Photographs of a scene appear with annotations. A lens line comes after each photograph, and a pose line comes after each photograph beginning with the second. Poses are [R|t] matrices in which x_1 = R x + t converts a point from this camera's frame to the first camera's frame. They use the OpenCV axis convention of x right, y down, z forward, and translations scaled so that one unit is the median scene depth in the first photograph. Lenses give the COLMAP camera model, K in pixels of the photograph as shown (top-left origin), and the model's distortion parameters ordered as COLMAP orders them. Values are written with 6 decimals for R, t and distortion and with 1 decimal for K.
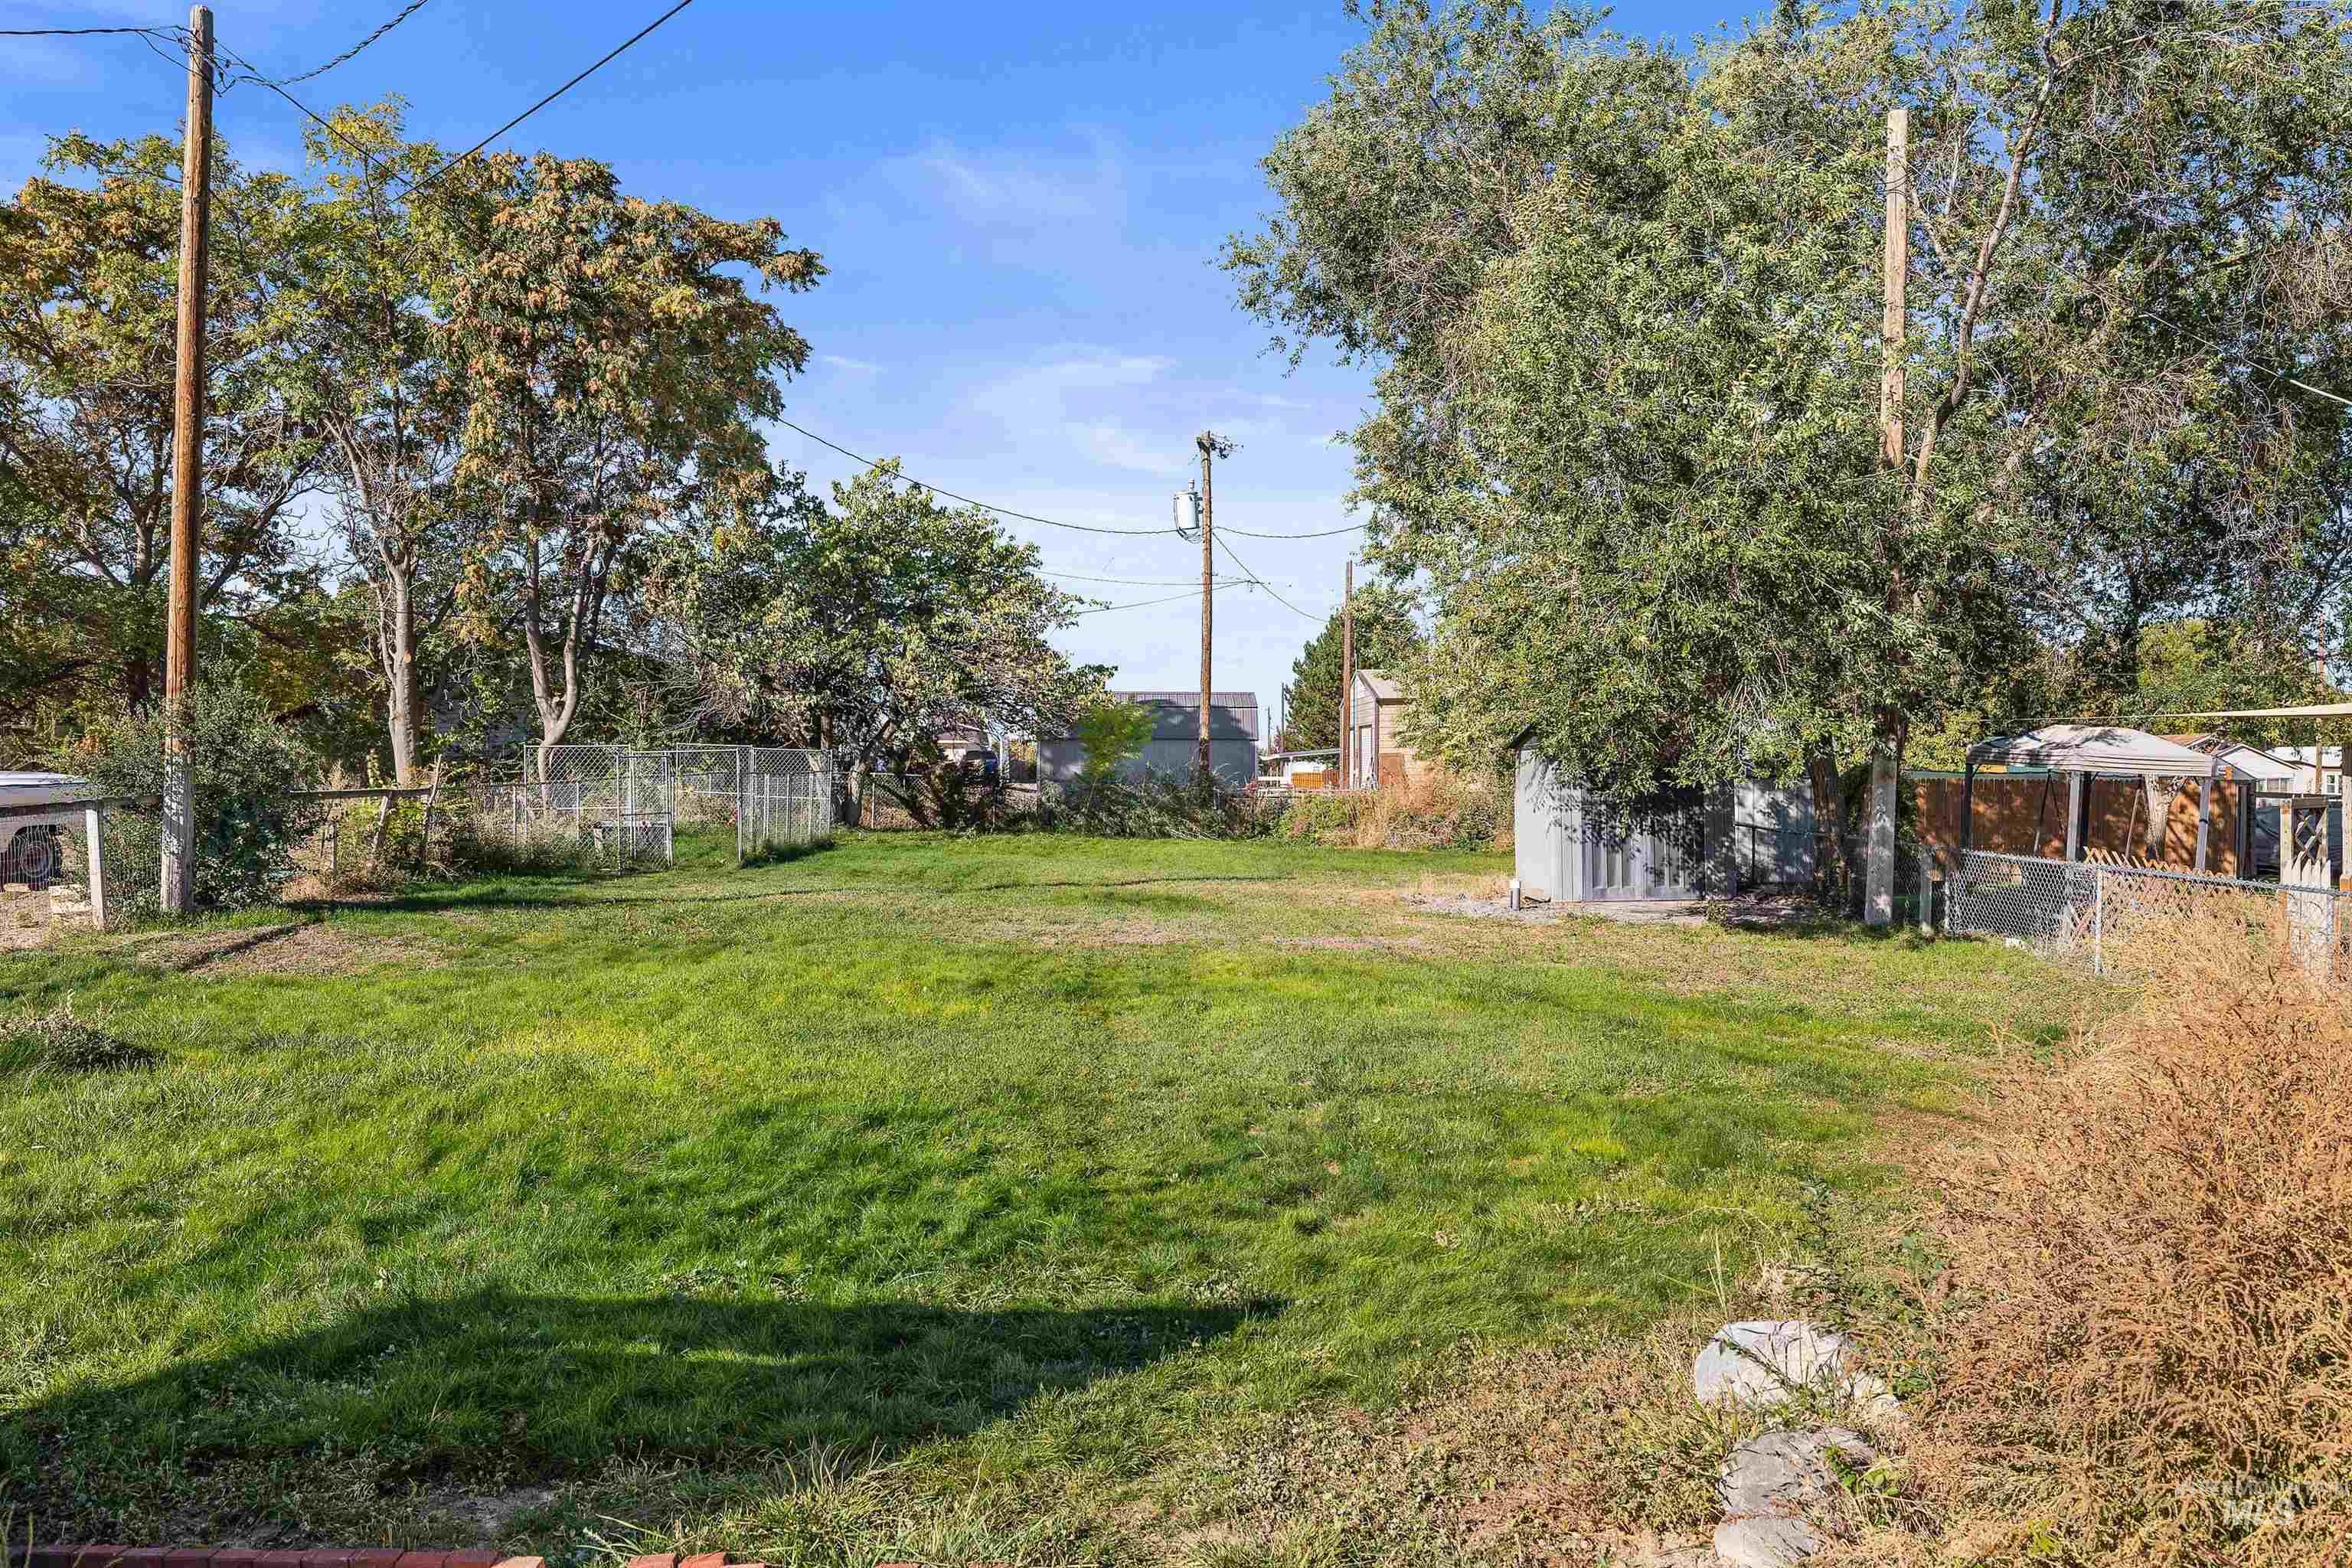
lens RADIAL K [[1796.3, 0, 1177.4], [0, 1796.3, 770.7], [0, 0, 1]] dist [-0.002467, -0.007329]
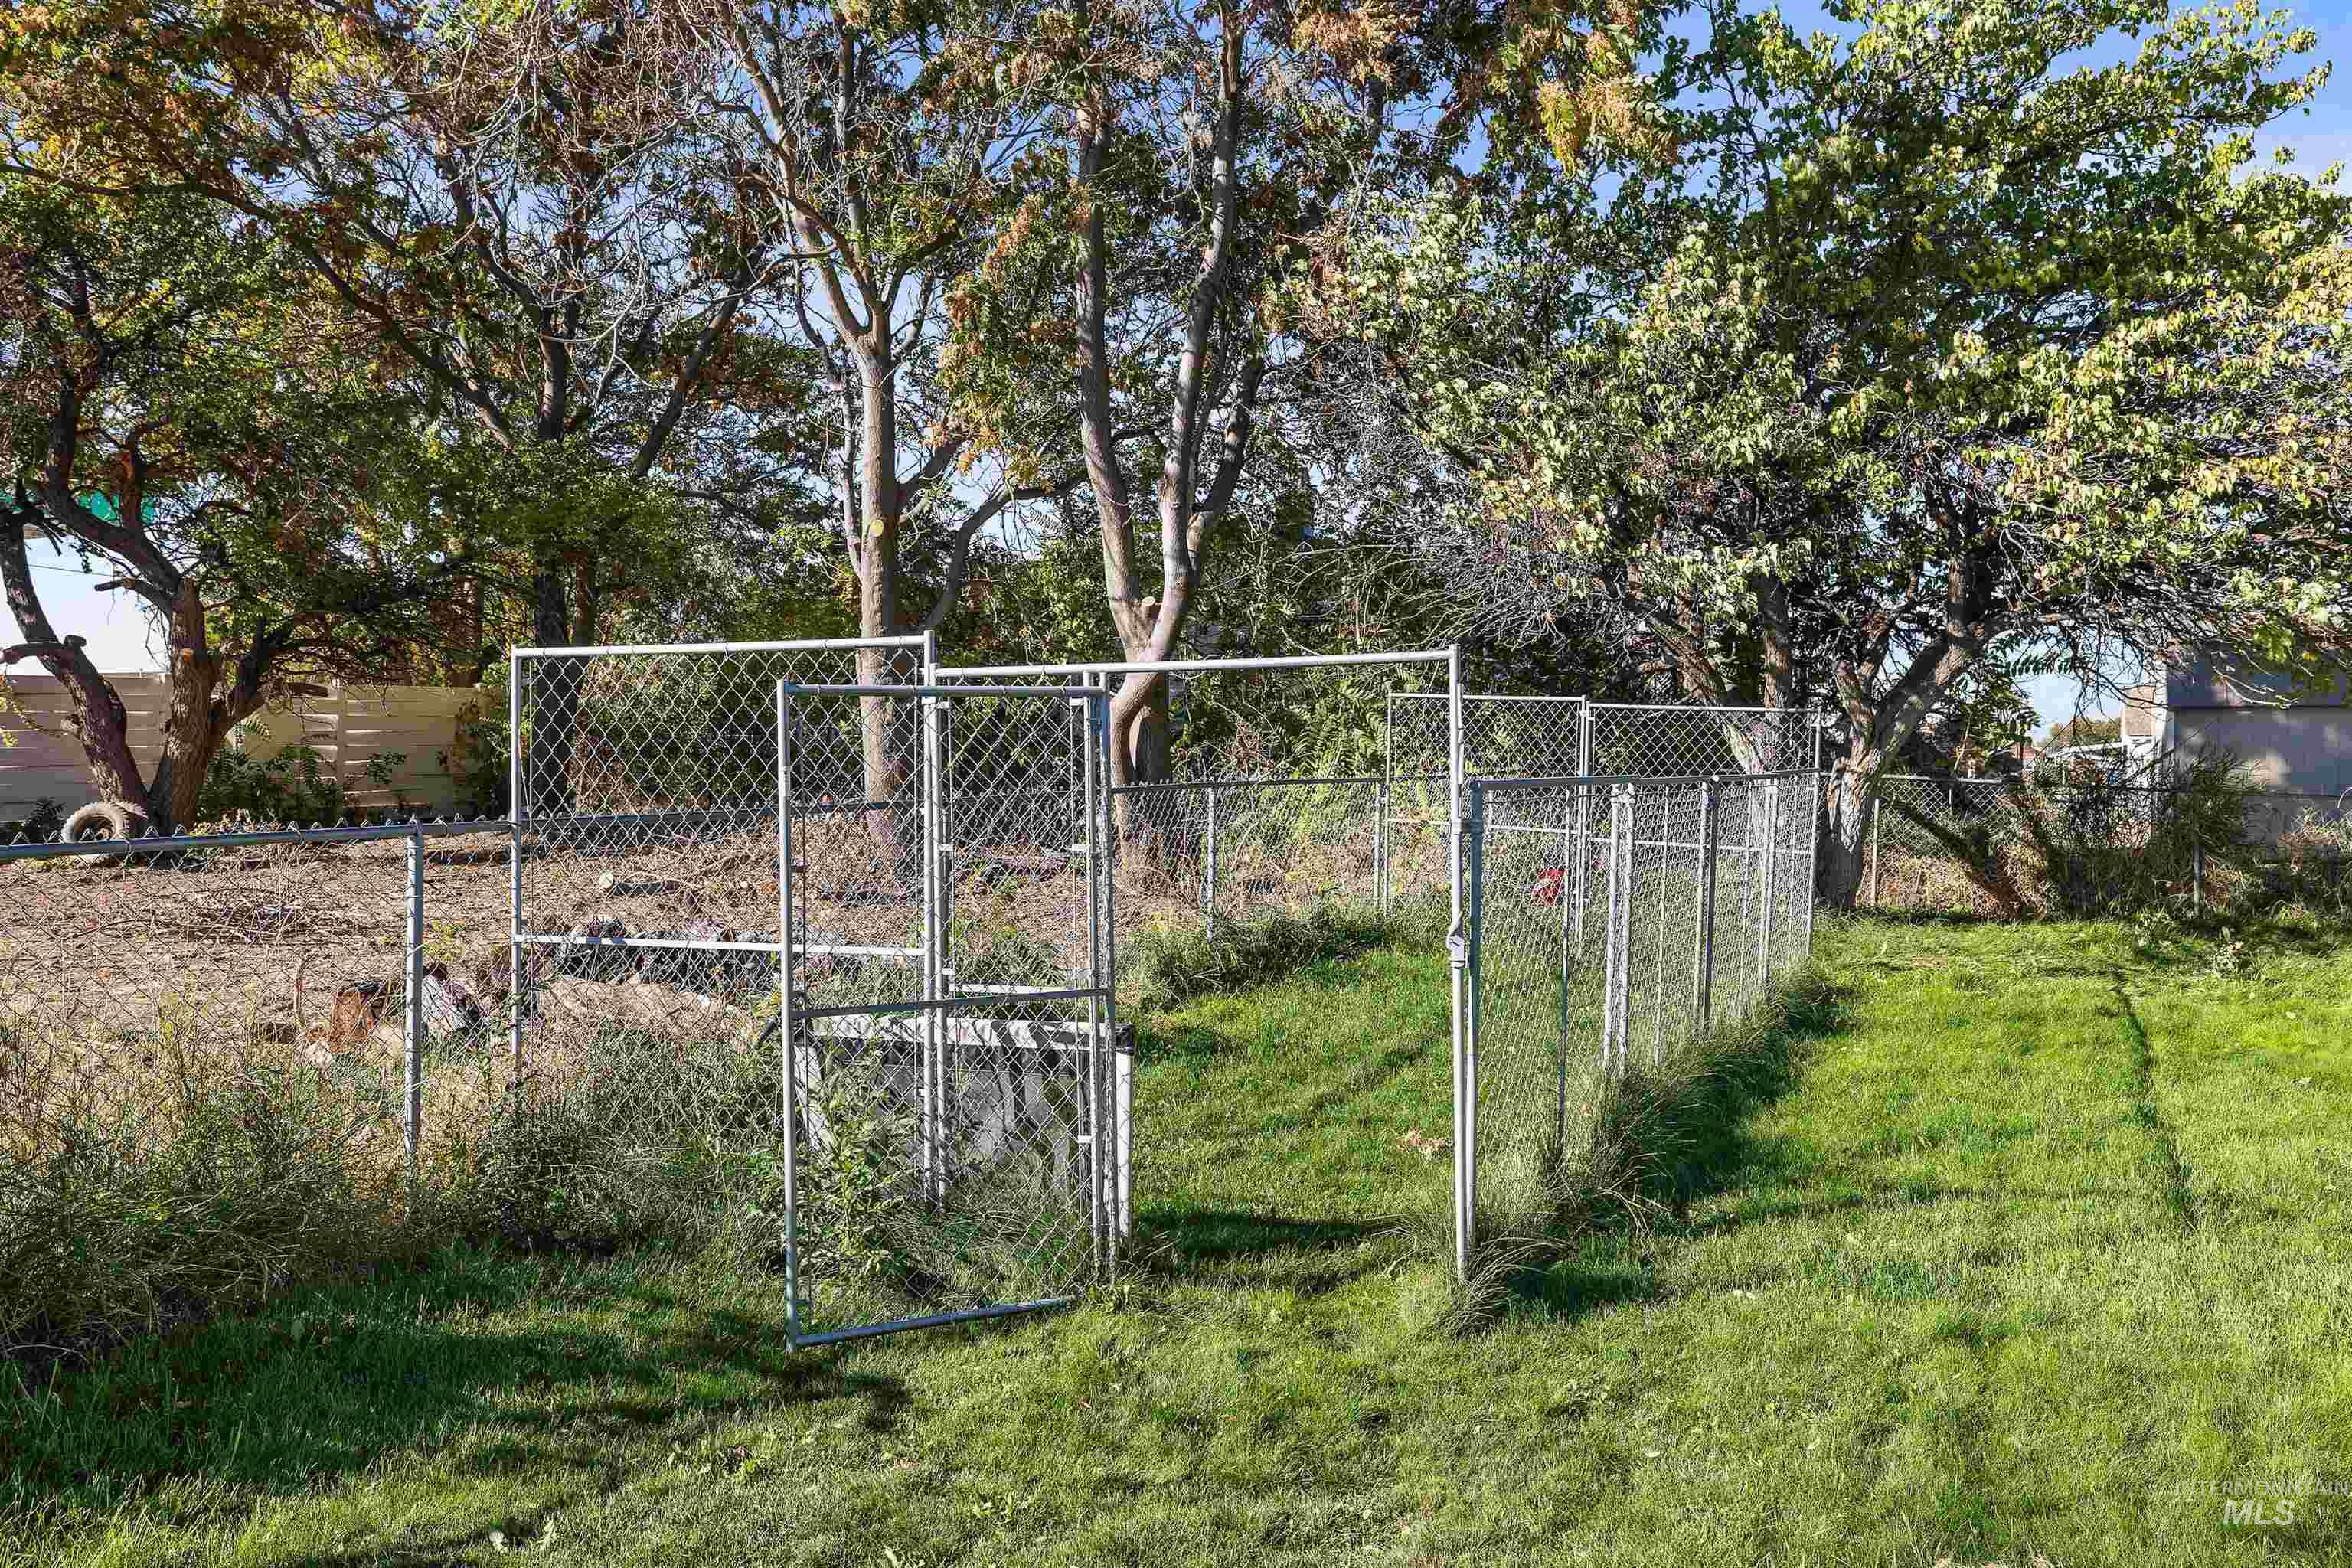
lens RADIAL K [[1796.3, 0, 1174.1], [0, 1796.3, 789.5], [0, 0, 1]] dist [-0.002467, -0.007329]
pose [[0.892676, 0.014676, -0.450461, -0.139003], [-0.008651, 0.999843, 0.015432, -0.000386], [0.450617, -0.009879, 0.892663, 0.603514]]
